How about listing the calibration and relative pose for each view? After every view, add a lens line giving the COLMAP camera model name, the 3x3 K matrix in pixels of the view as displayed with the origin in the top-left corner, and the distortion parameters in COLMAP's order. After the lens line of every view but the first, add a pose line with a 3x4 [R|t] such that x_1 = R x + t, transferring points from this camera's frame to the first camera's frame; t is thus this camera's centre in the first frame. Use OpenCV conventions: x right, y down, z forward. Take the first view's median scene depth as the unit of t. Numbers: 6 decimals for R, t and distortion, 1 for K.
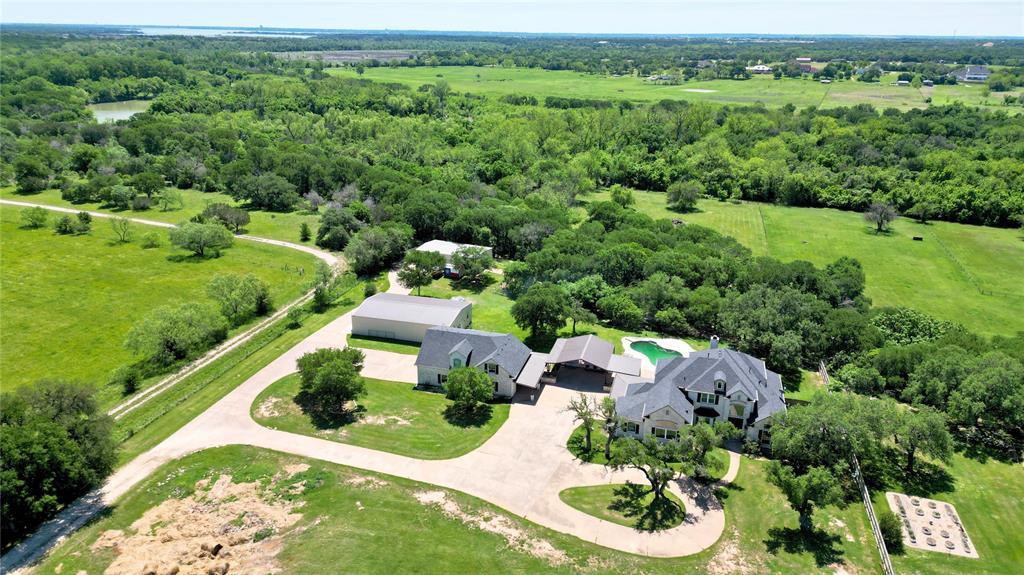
lens RADIAL K [[714.5, 0, 511.7], [0, 714.5, 284.5], [0, 0, 1]] dist [0.070099, -0.063488]
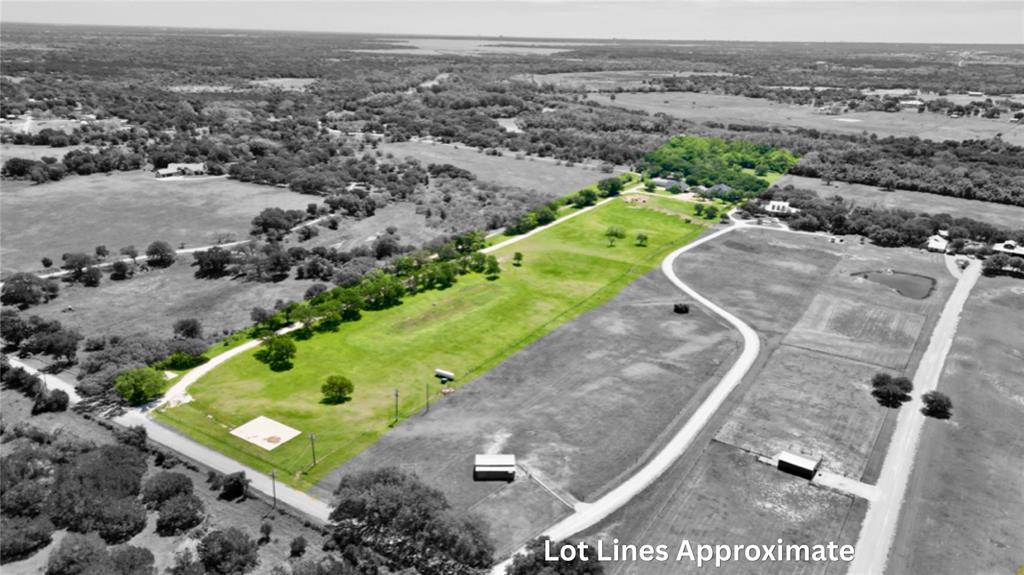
lens RADIAL K [[714.5, 0, 516.1], [0, 714.5, 286.2], [0, 0, 1]] dist [0.070099, -0.063488]
pose [[0.958979, 0.099783, -0.265334, 0.242552], [-0.101094, 0.994838, 0.008746, 0.765529], [0.264837, 0.018437, 0.964117, -3.705181]]
